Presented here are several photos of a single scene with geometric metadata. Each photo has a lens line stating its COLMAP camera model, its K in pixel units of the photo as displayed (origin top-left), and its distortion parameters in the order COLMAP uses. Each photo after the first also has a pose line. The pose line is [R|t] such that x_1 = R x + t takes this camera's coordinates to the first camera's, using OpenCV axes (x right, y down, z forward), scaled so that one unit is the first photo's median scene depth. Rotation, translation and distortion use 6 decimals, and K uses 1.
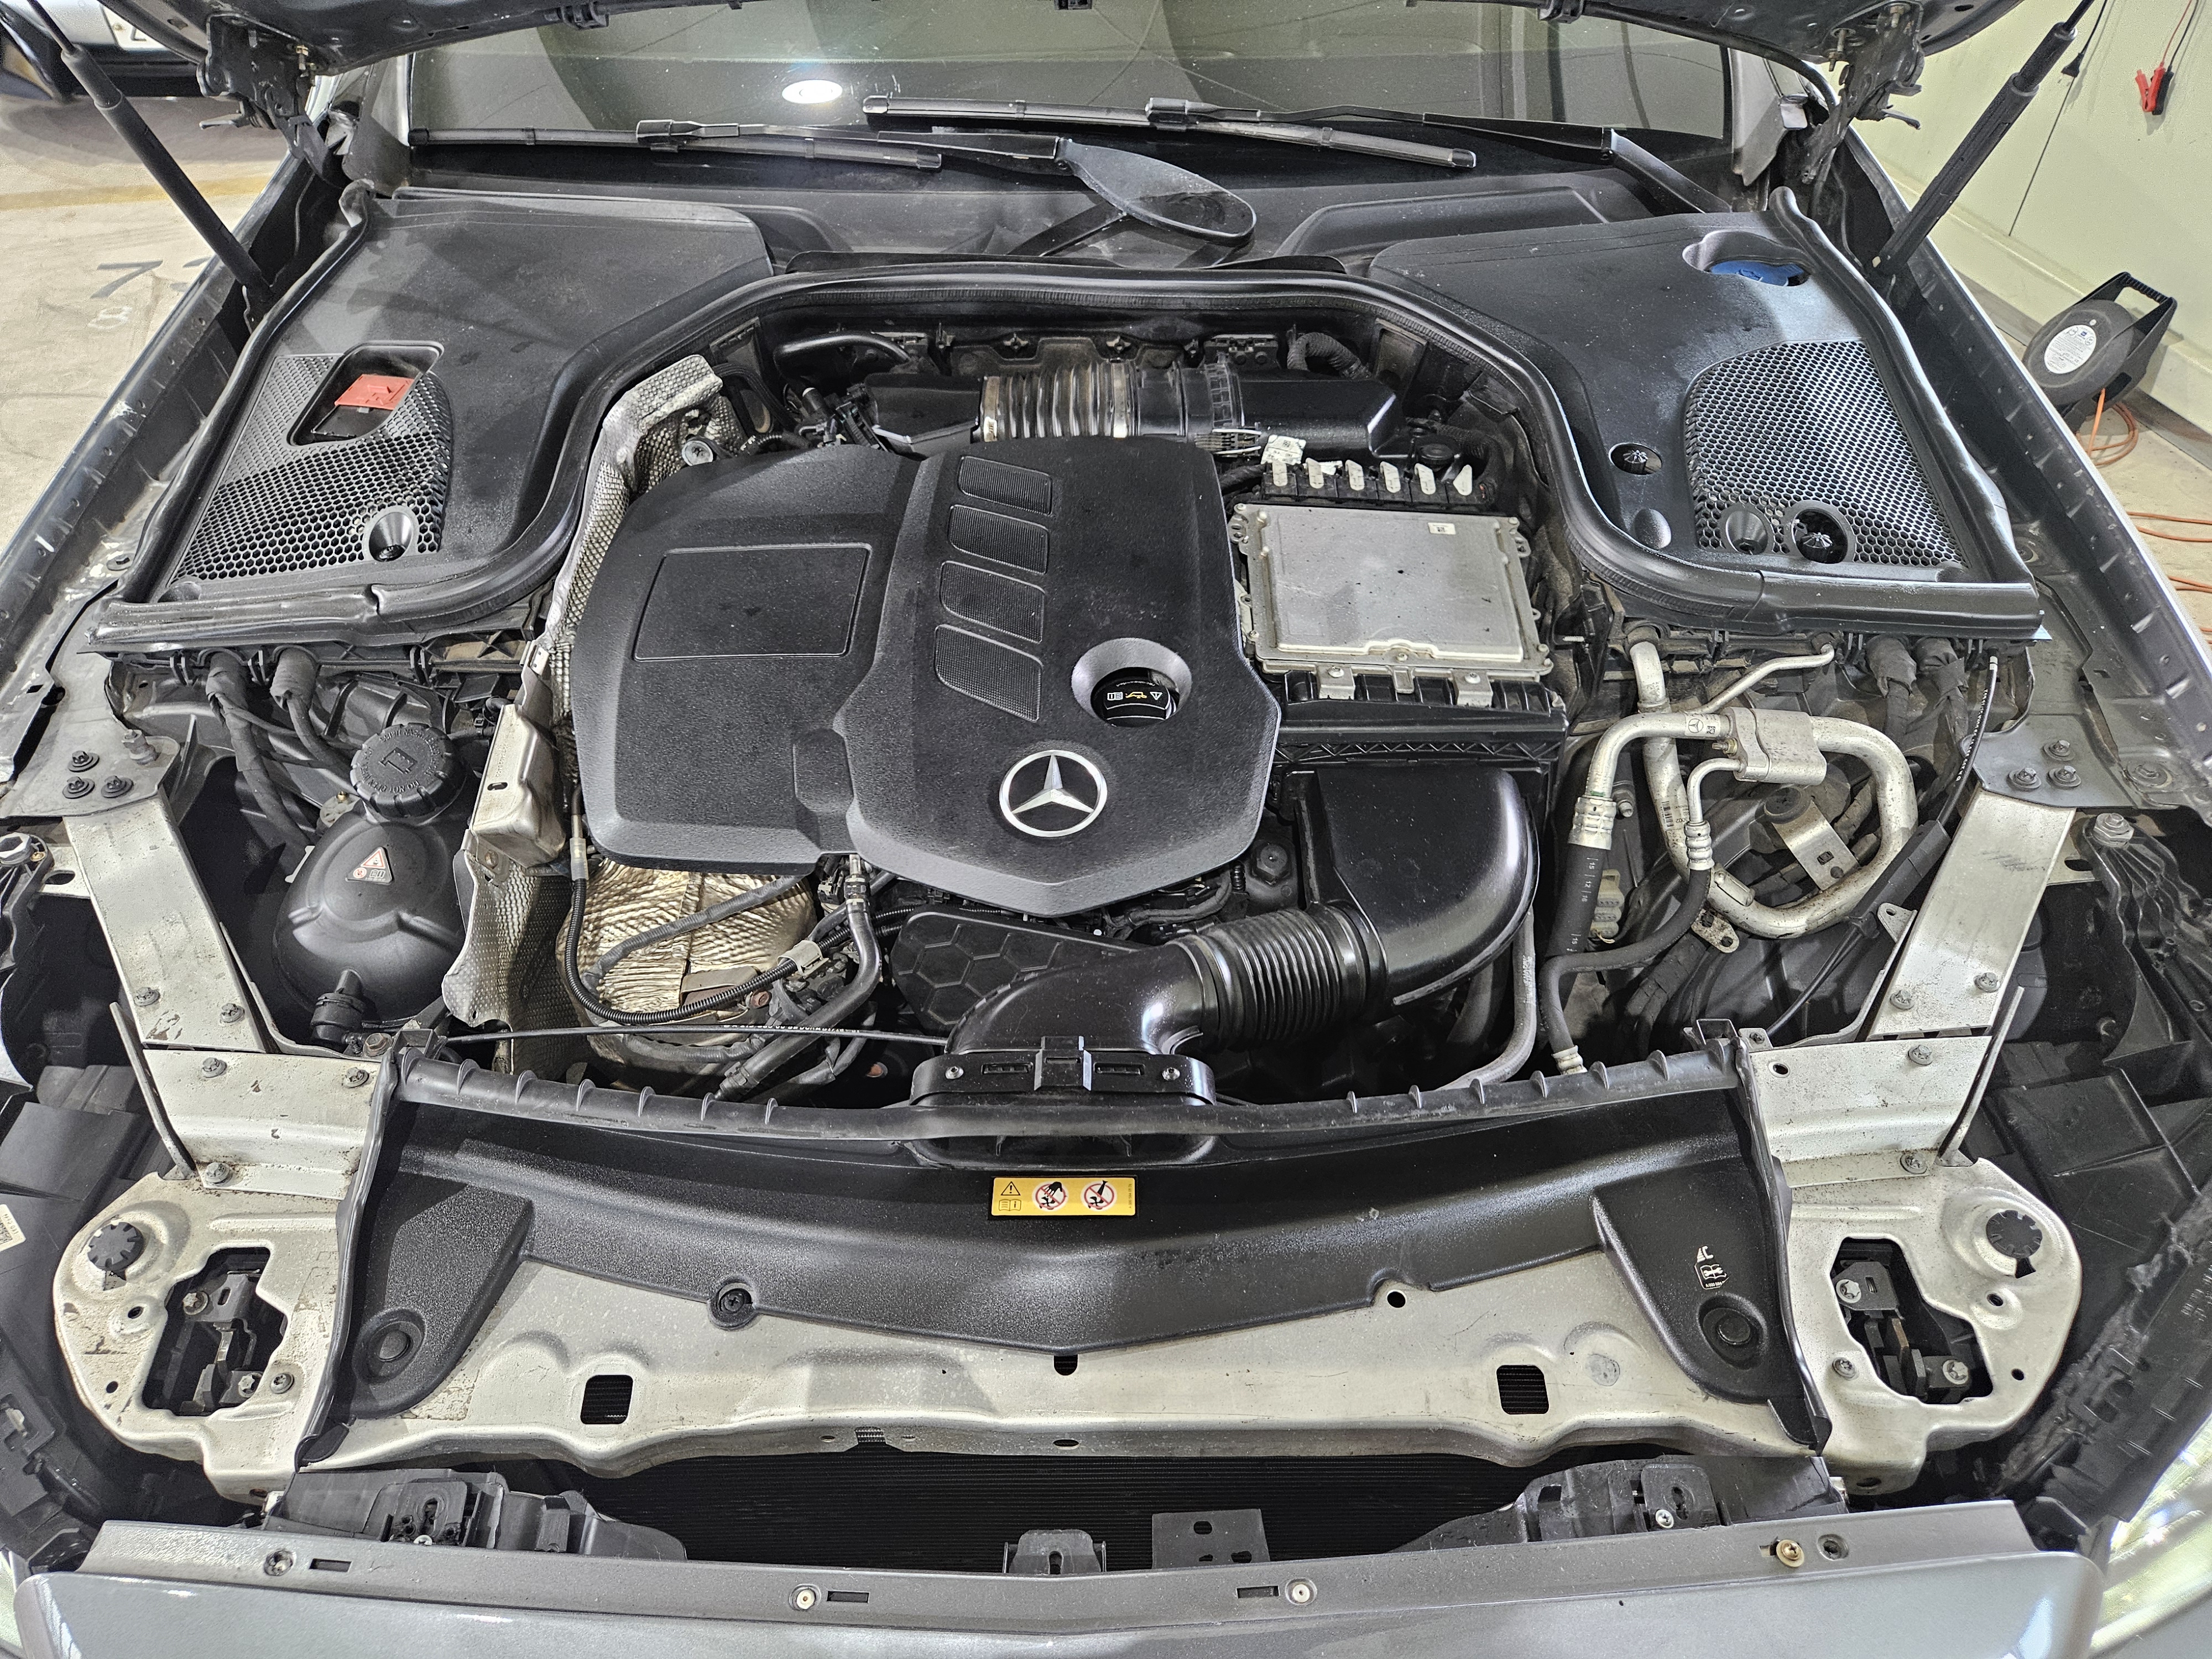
lens RADIAL K [[1494.1, 0, 1109.0], [0, 1494.1, 855.6], [0, 0, 1]] dist [0.054618, -0.043795]
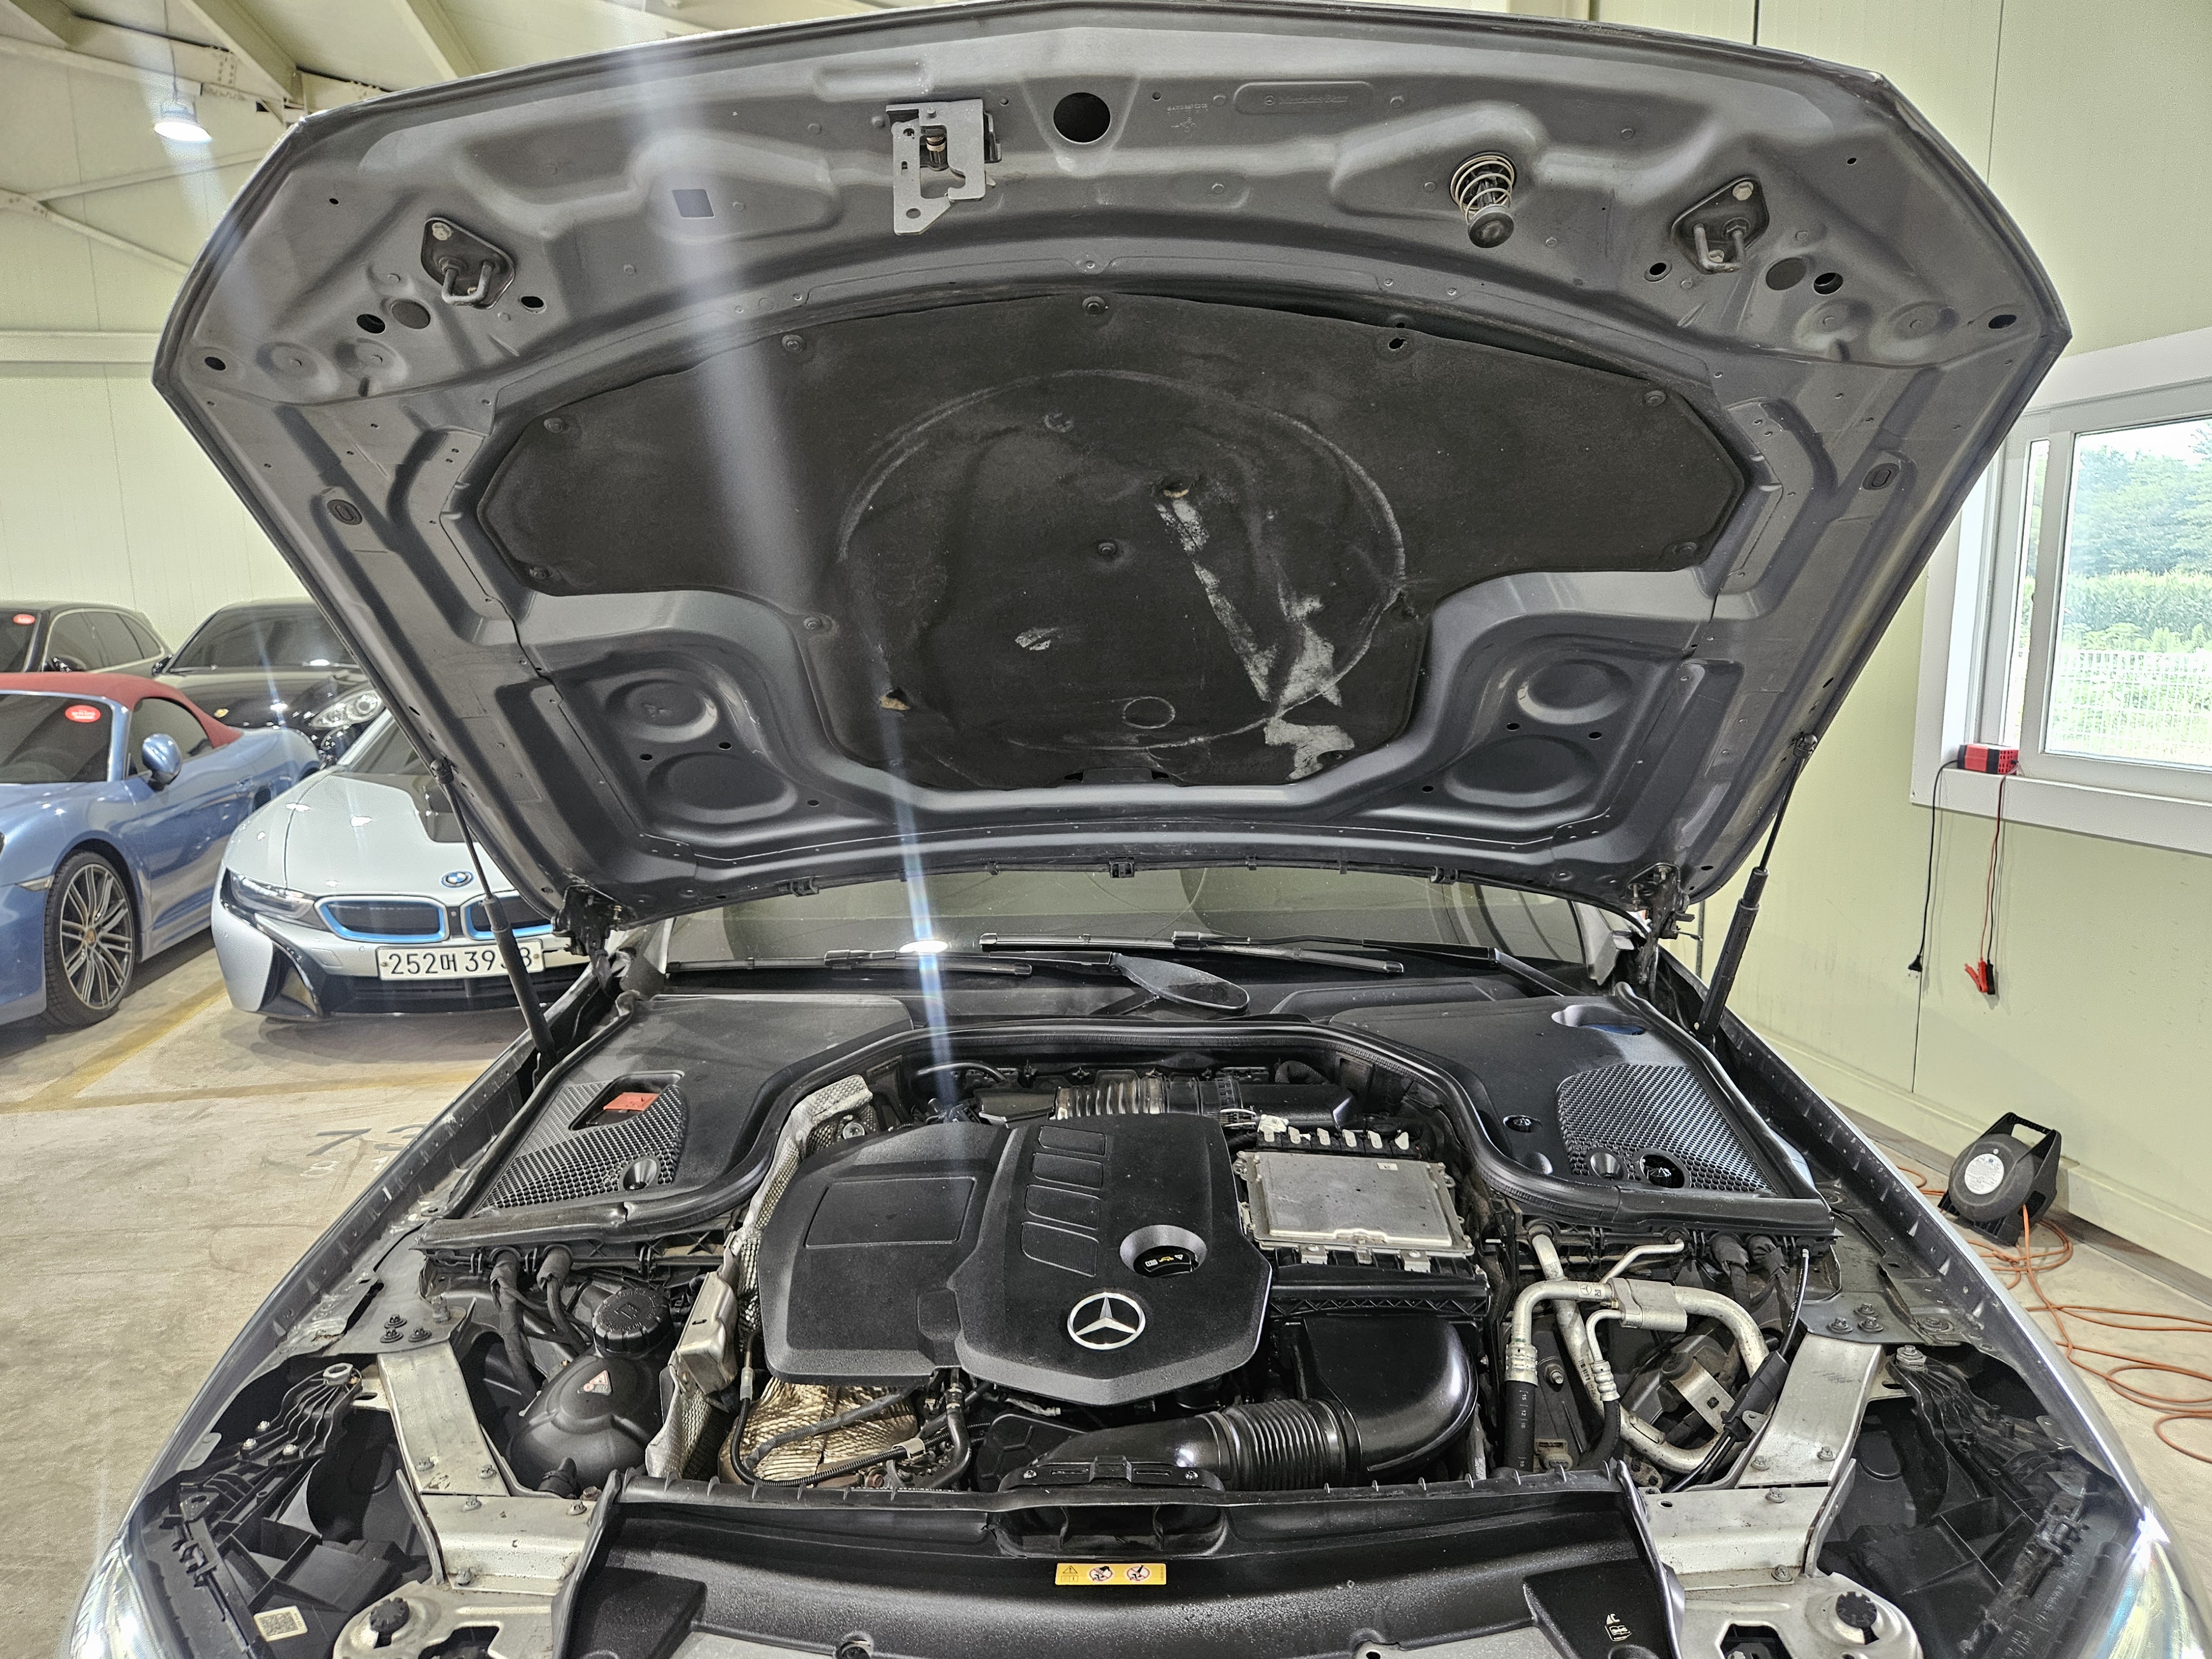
lens RADIAL K [[1488.2, 0, 1112.4], [0, 1488.2, 825.0], [0, 0, 1]] dist [0.032420, -0.007846]
pose [[0.999478, -0.014342, -0.028945, 0.013197], [-0.004990, 0.816730, -0.576999, 0.333990], [0.031915, 0.576842, 0.816232, -0.325799]]
